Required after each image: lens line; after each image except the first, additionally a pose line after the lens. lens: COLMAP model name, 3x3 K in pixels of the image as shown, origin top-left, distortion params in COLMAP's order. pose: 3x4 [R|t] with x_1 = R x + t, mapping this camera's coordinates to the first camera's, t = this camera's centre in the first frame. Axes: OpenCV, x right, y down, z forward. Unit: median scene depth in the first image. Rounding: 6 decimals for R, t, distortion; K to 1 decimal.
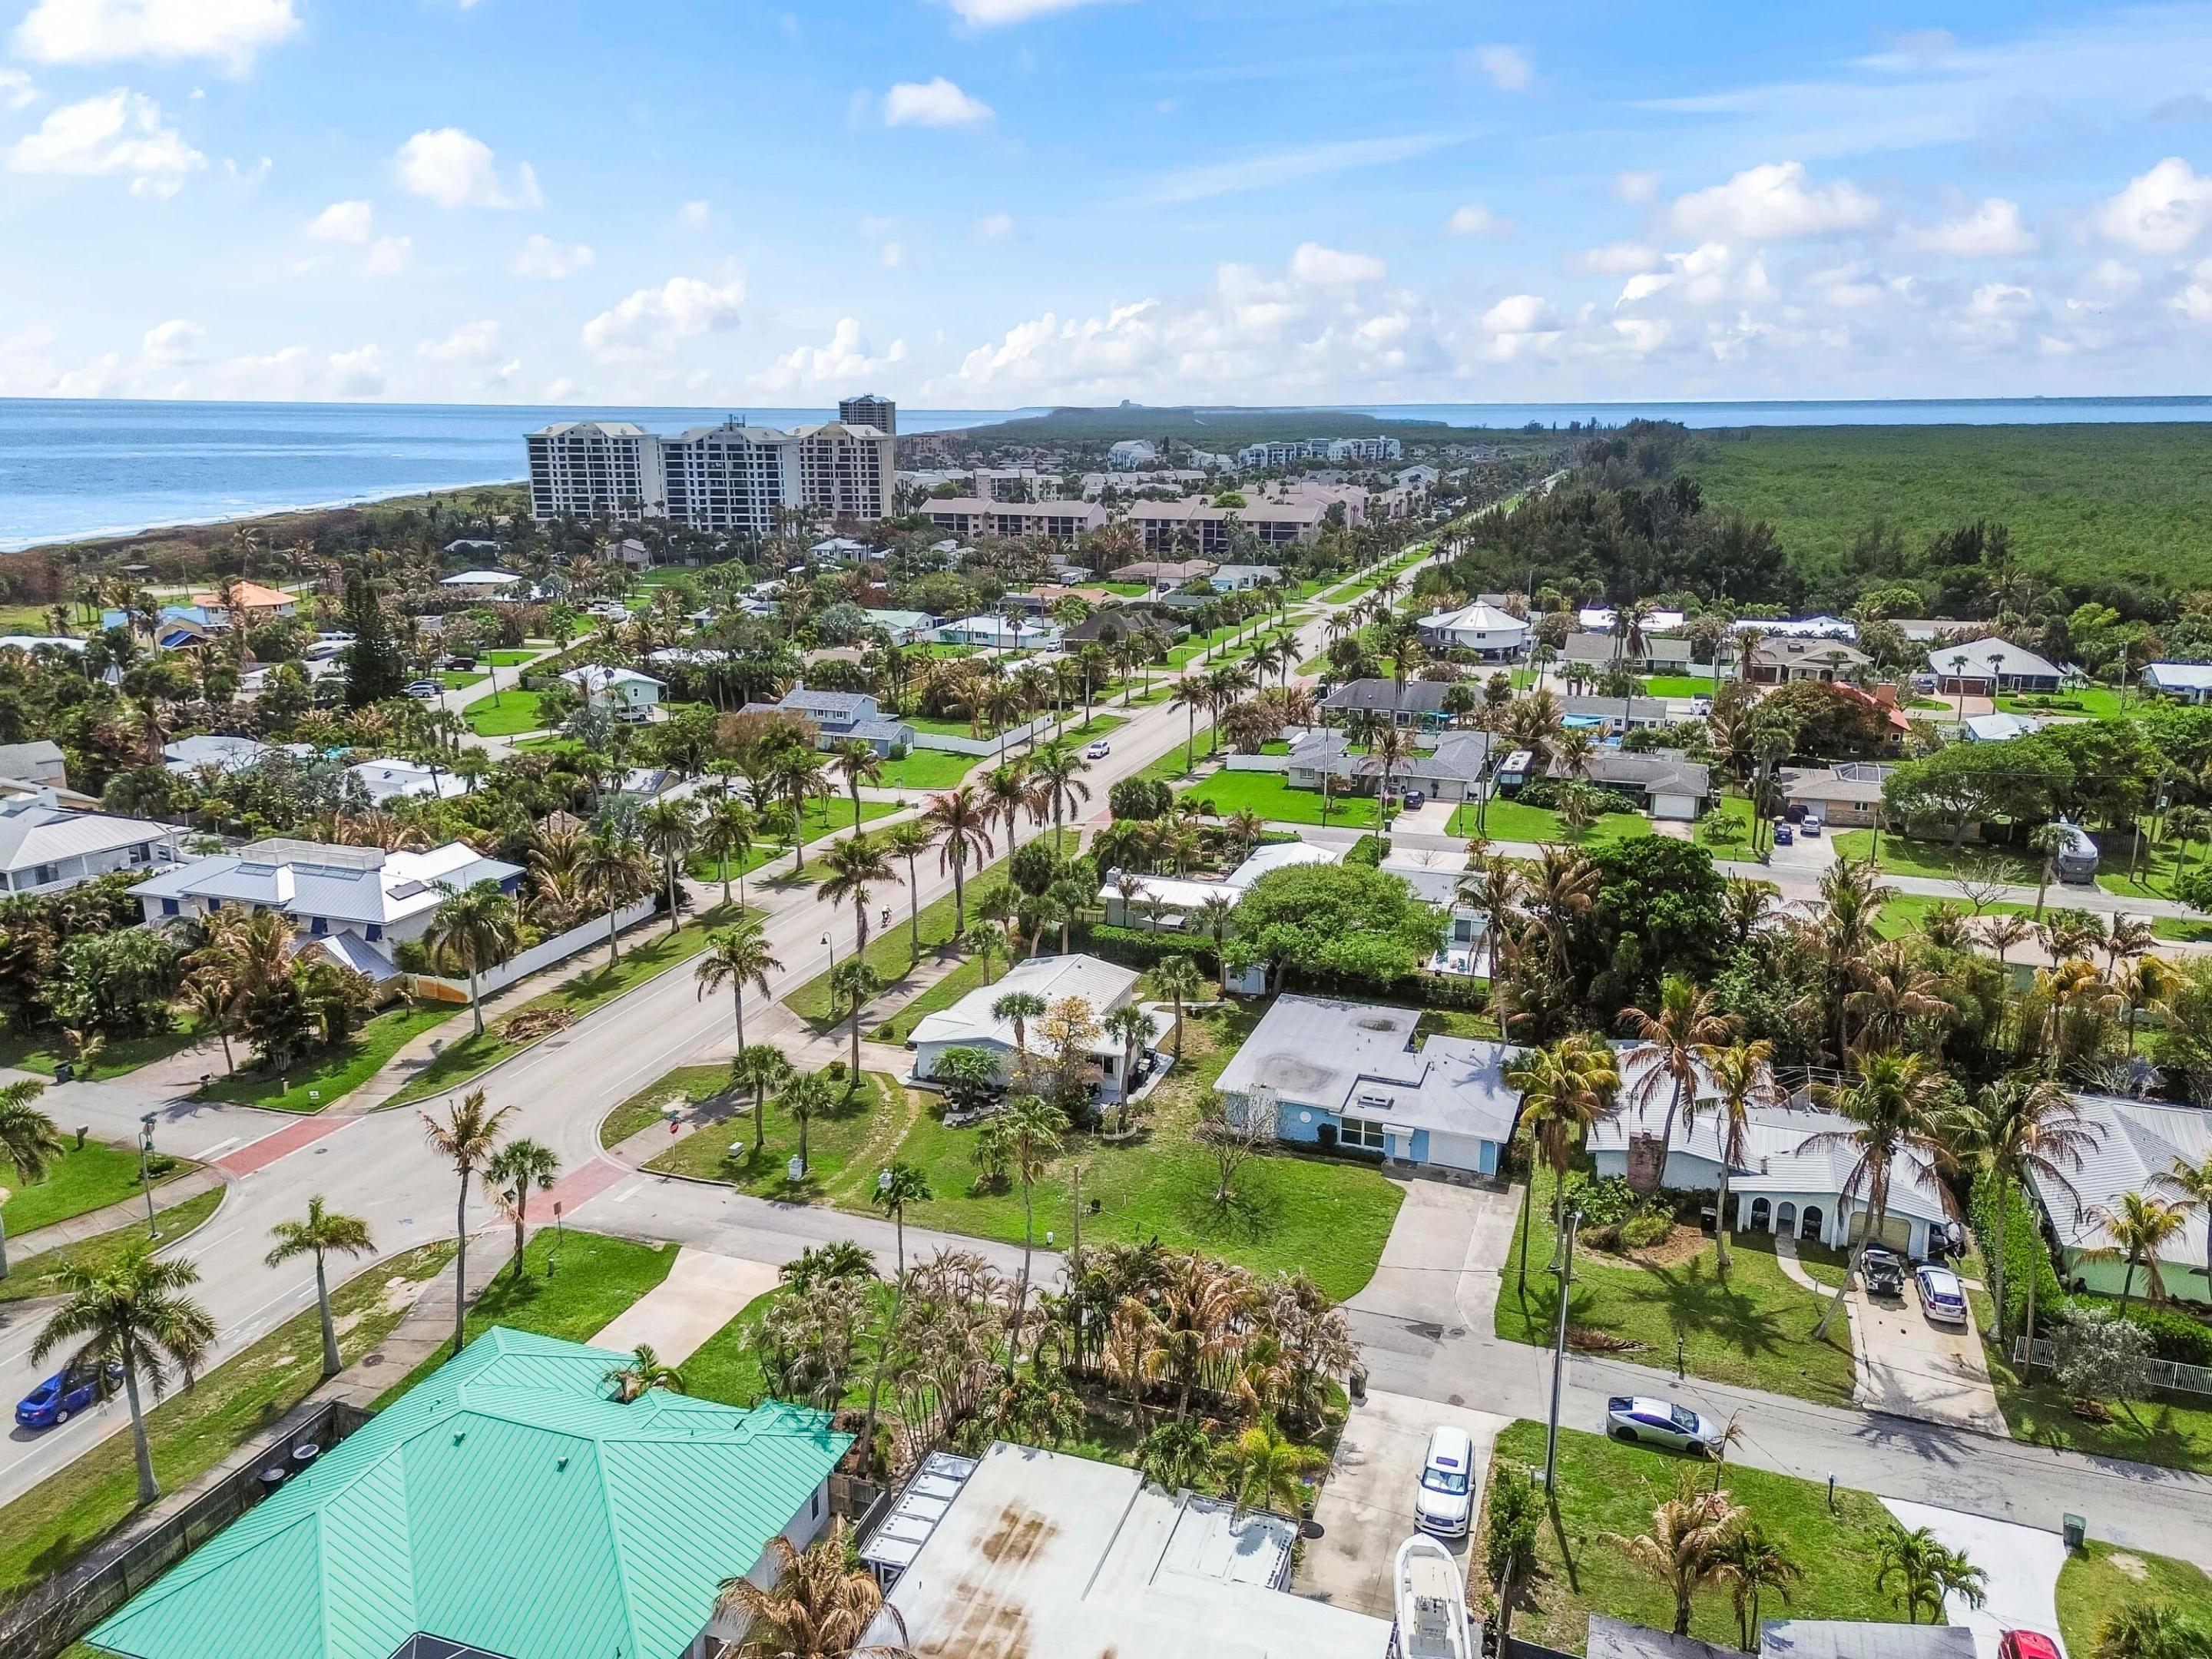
lens RADIAL K [[1788.1, 0, 1142.3], [0, 1788.1, 834.4], [0, 0, 1]] dist [0.140794, -0.131450]
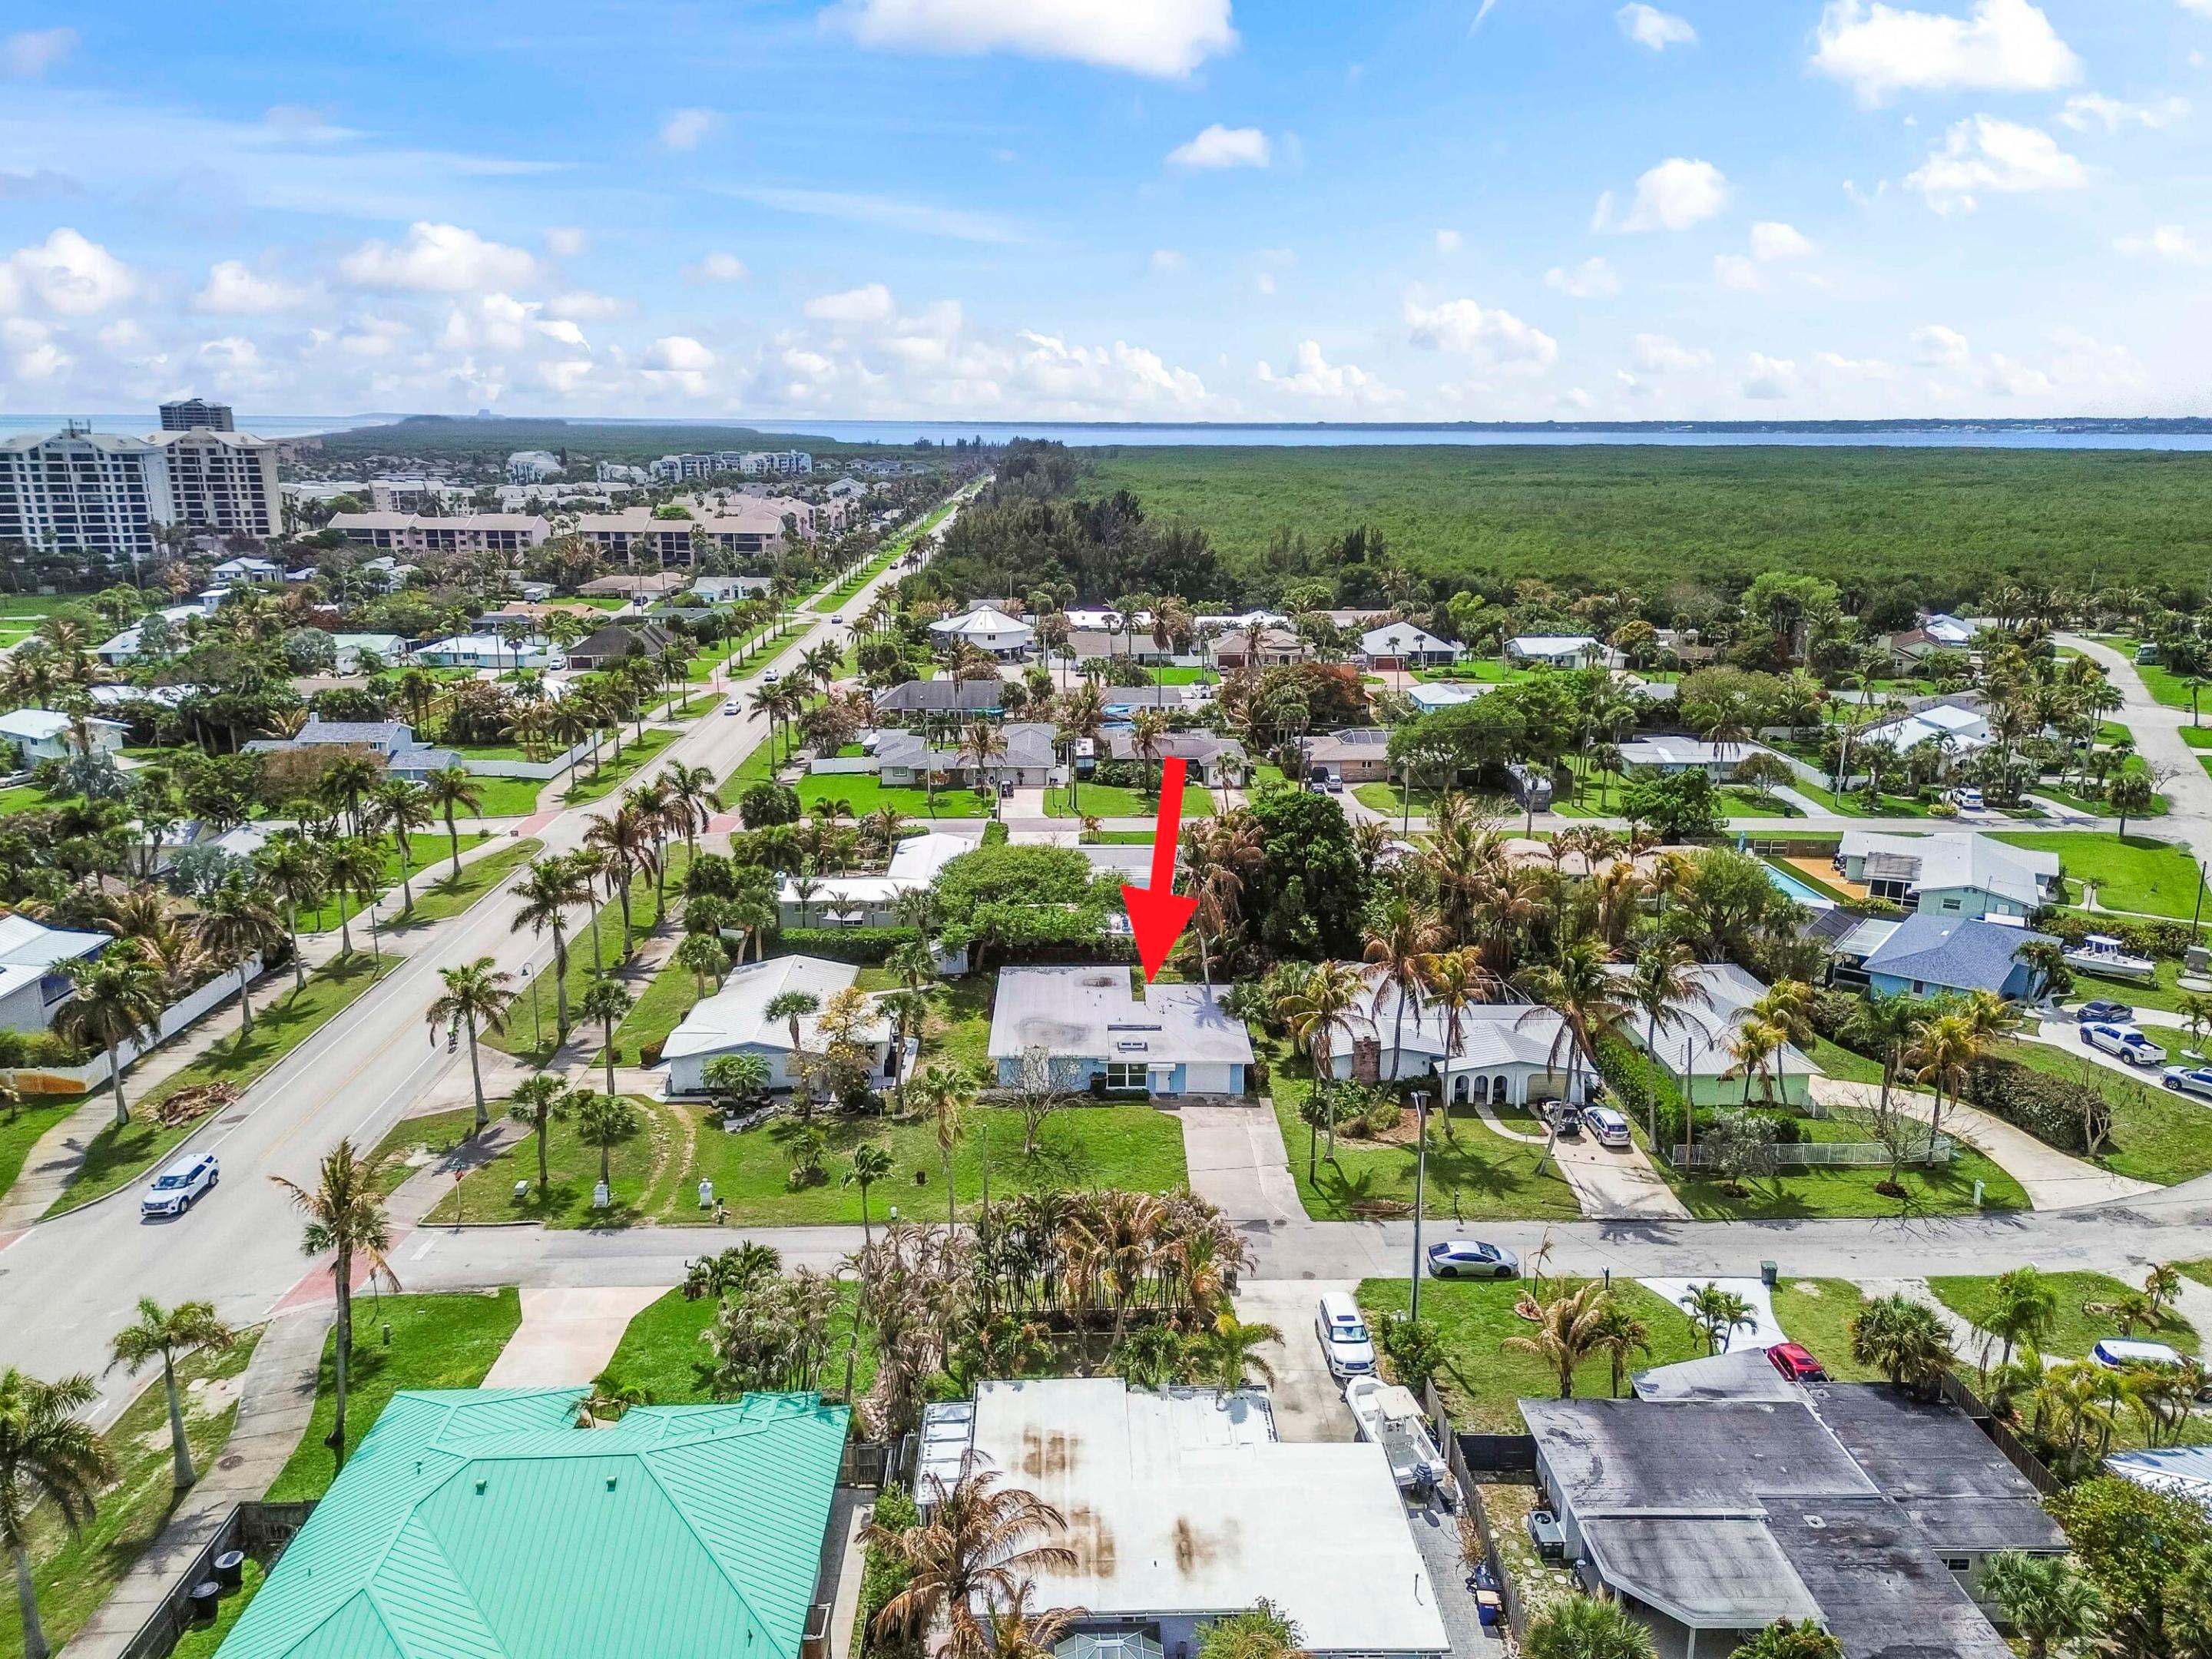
lens RADIAL K [[1788.1, 0, 1142.3], [0, 1788.1, 834.4], [0, 0, 1]] dist [0.140794, -0.131450]
pose [[0.913897, -0.086906, 0.396535, -0.201965], [0.090258, 0.995866, 0.010238, 0.004791], [-0.395786, 0.026434, 0.917962, -0.015465]]
